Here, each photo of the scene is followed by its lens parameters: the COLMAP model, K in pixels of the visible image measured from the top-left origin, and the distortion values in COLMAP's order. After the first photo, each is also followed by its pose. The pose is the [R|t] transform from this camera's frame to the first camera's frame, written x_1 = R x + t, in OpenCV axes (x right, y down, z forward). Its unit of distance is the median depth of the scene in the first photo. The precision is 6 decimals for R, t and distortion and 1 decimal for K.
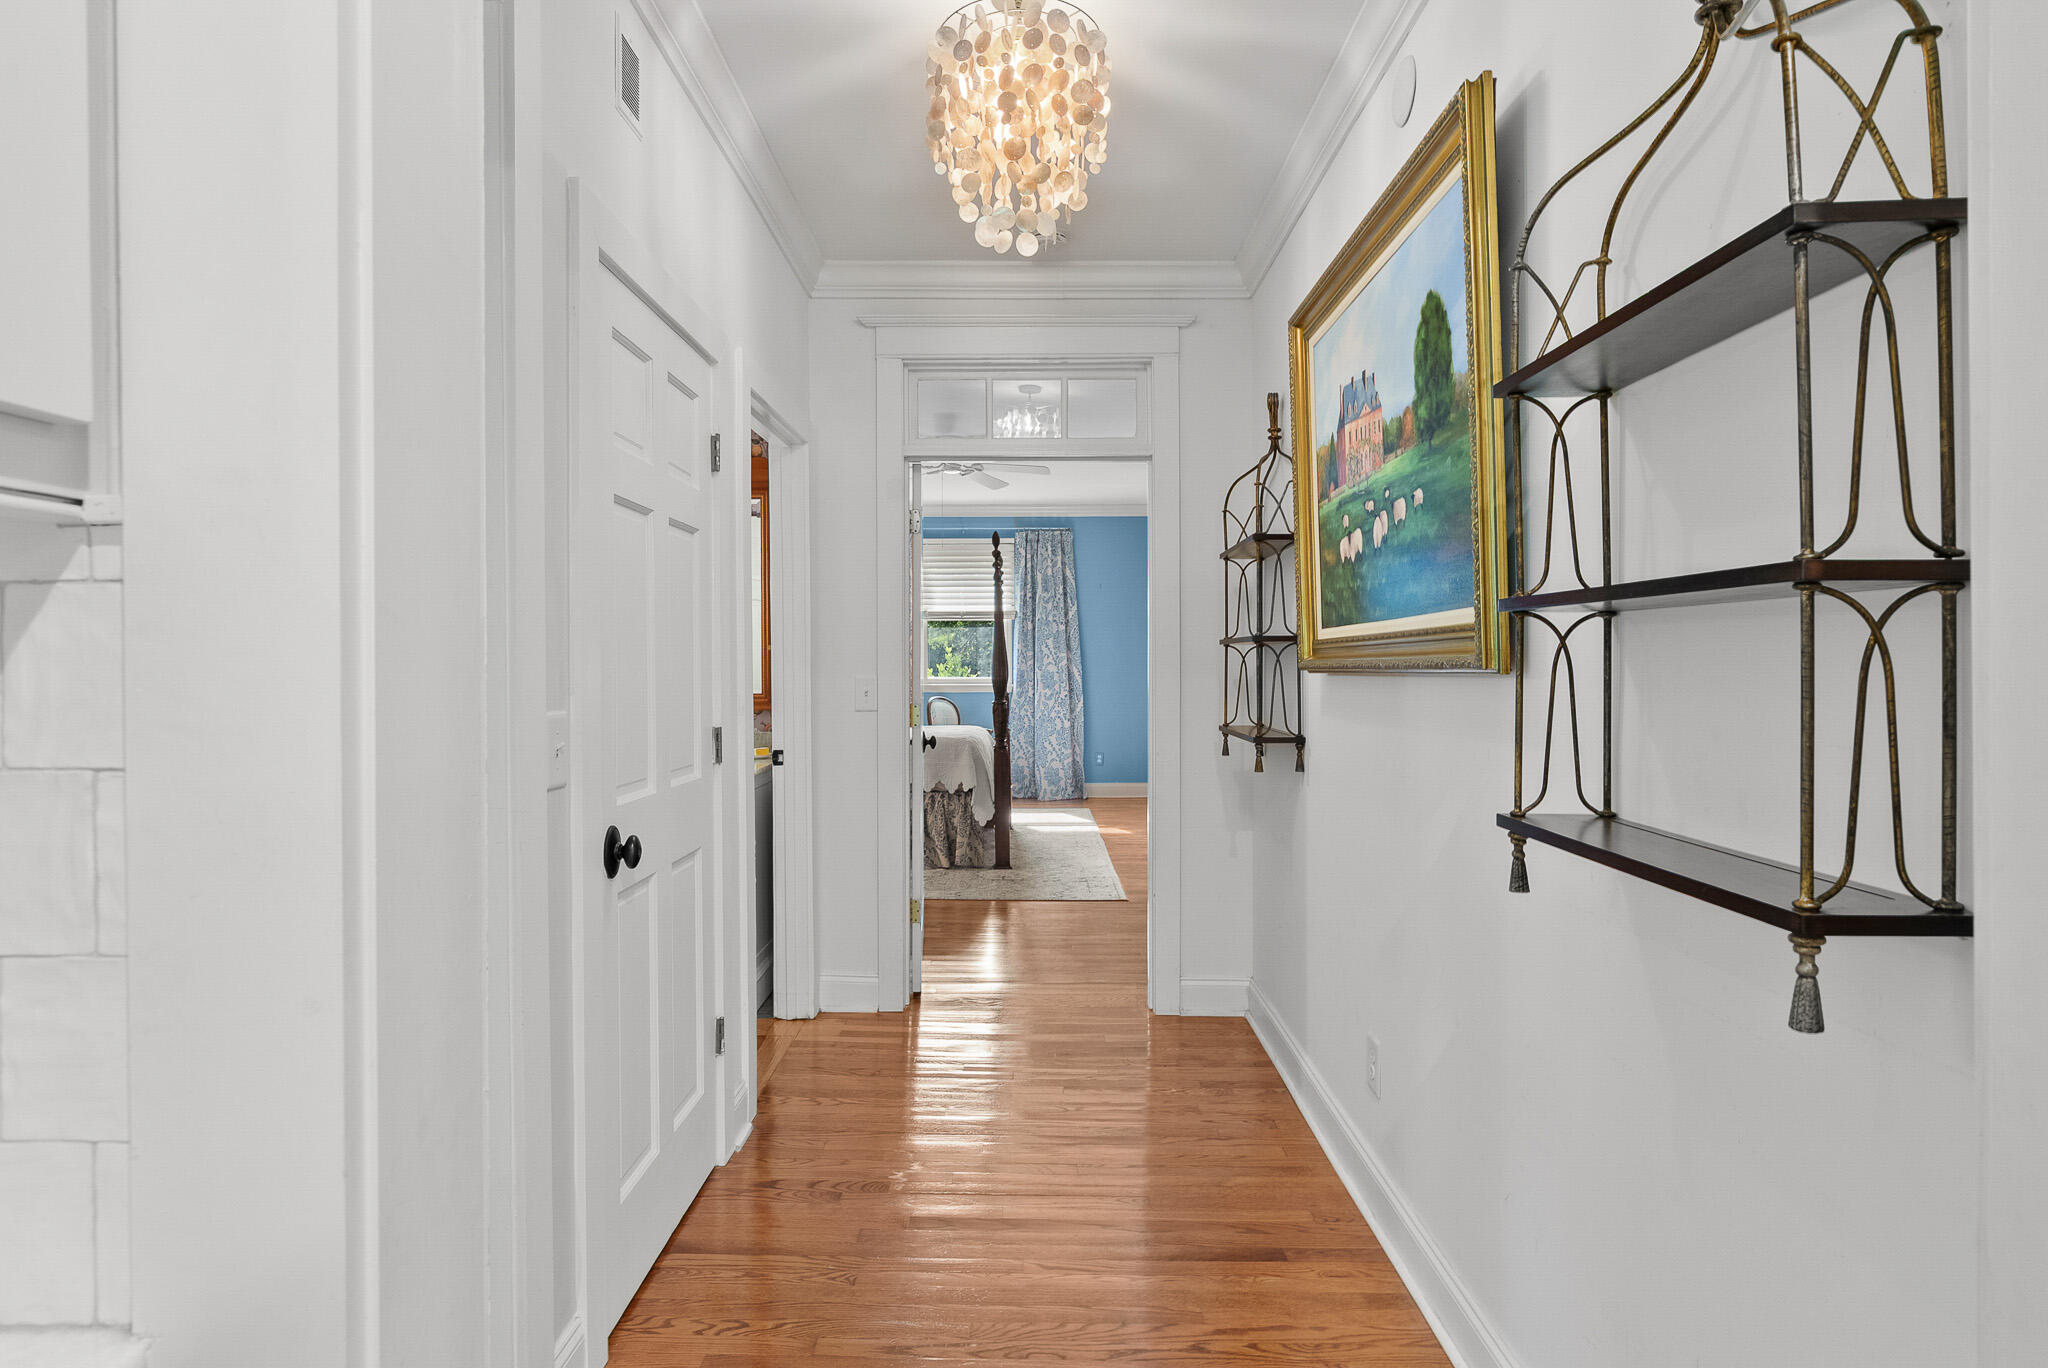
lens RADIAL K [[1119.8, 0, 1019.6], [0, 1119.8, 672.4], [0, 0, 1]] dist [-0.014568, -0.000180]
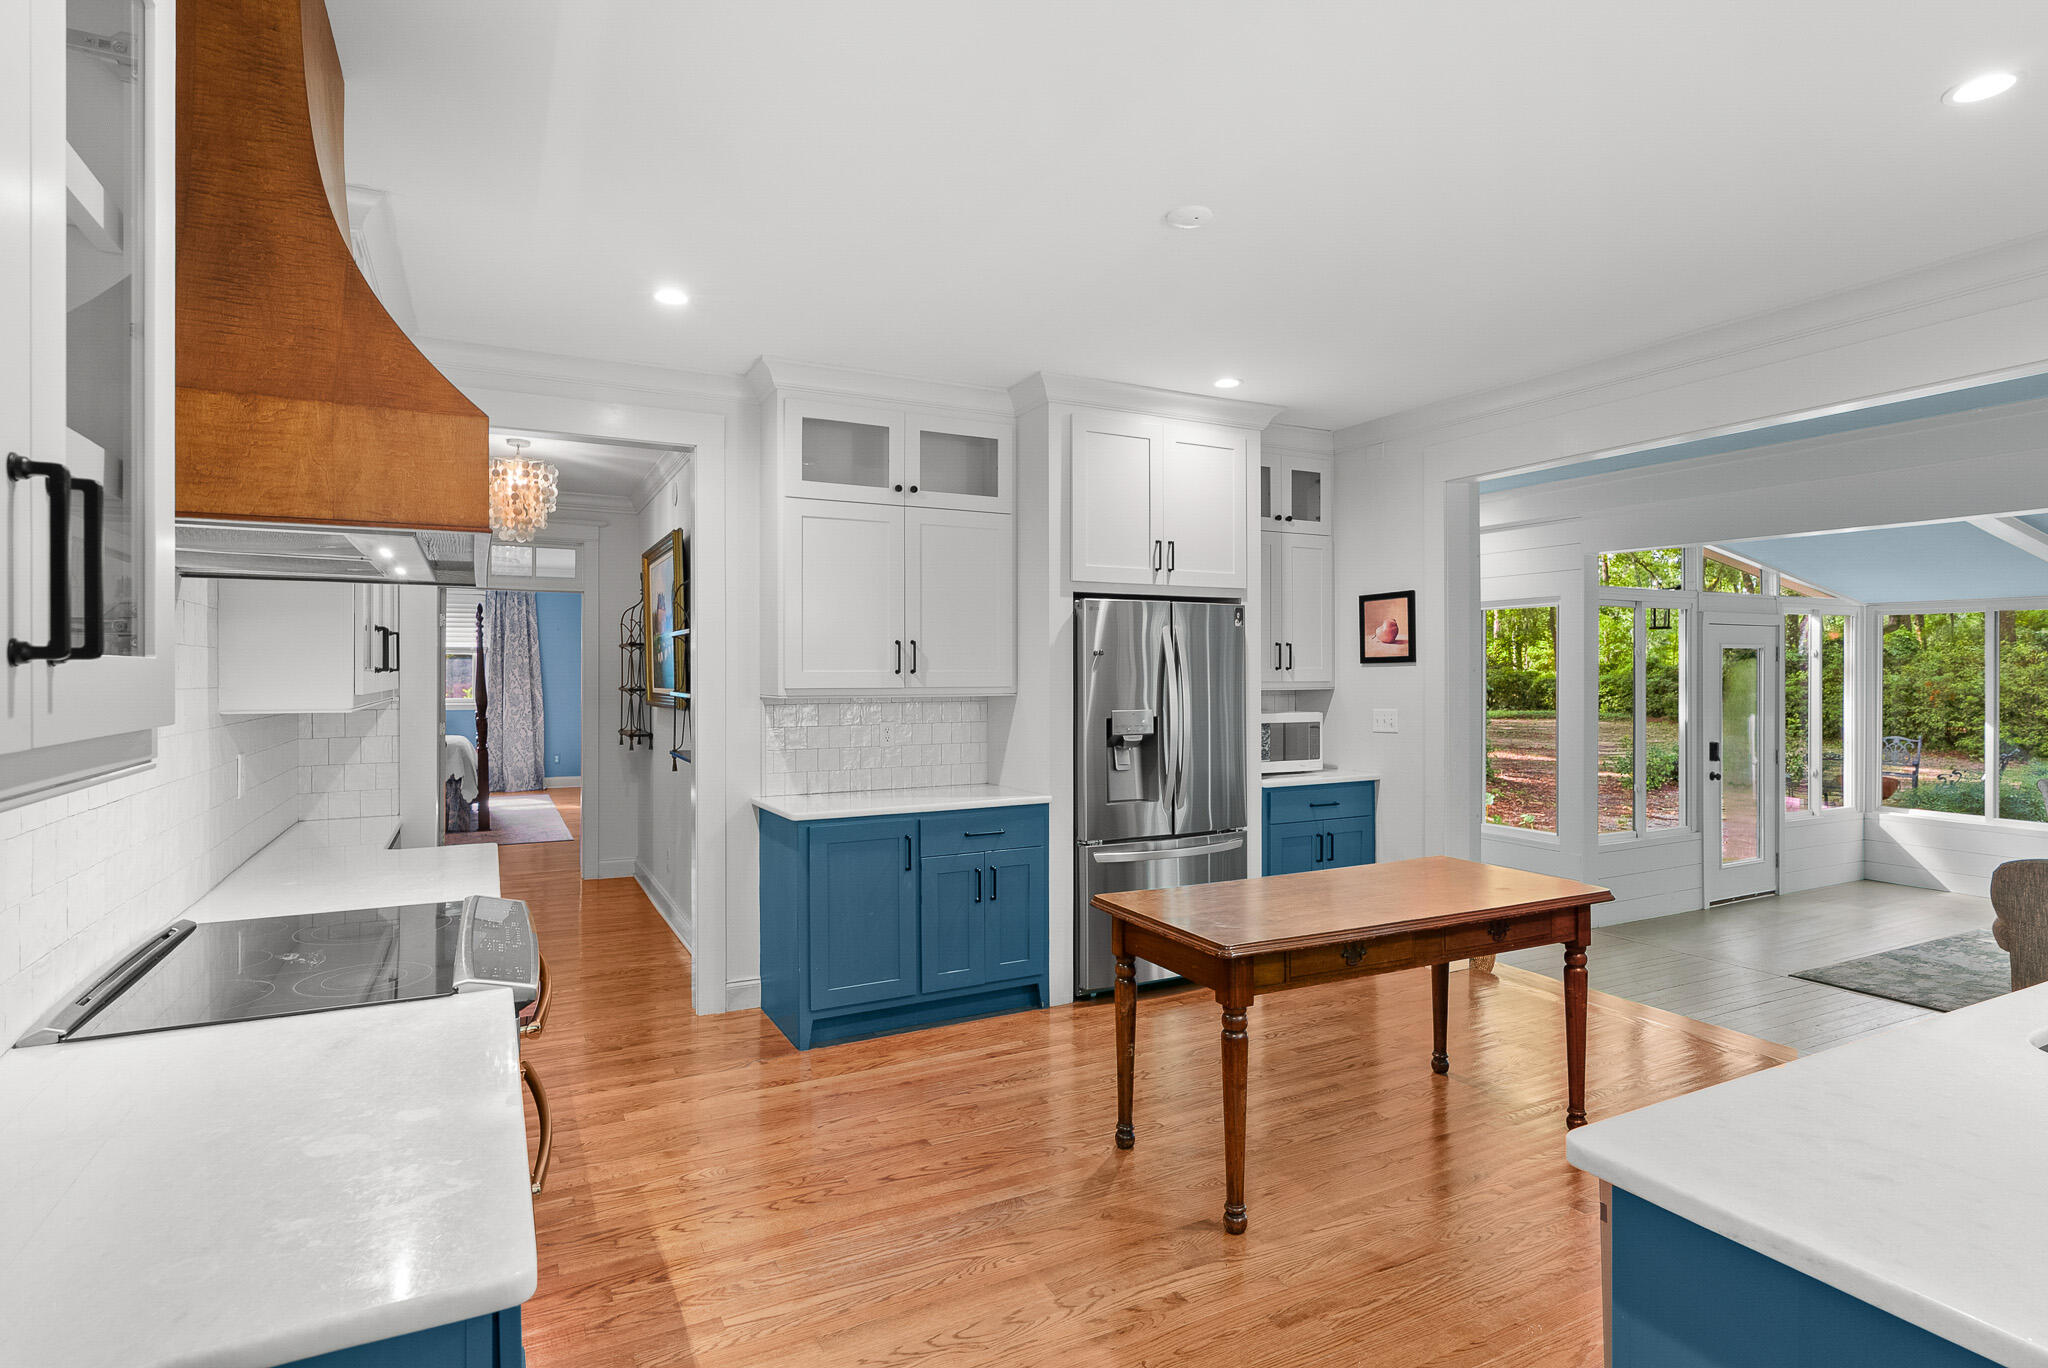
lens RADIAL K [[1058.2, 0, 1030.7], [0, 1058.2, 677.6], [0, 0, 1]] dist [-0.018608, -0.000086]
pose [[0.882071, 0.002421, 0.471110, -0.031674], [-0.000094, 0.999988, -0.004962, -0.019081], [-0.471116, 0.004332, 0.882061, -0.525957]]
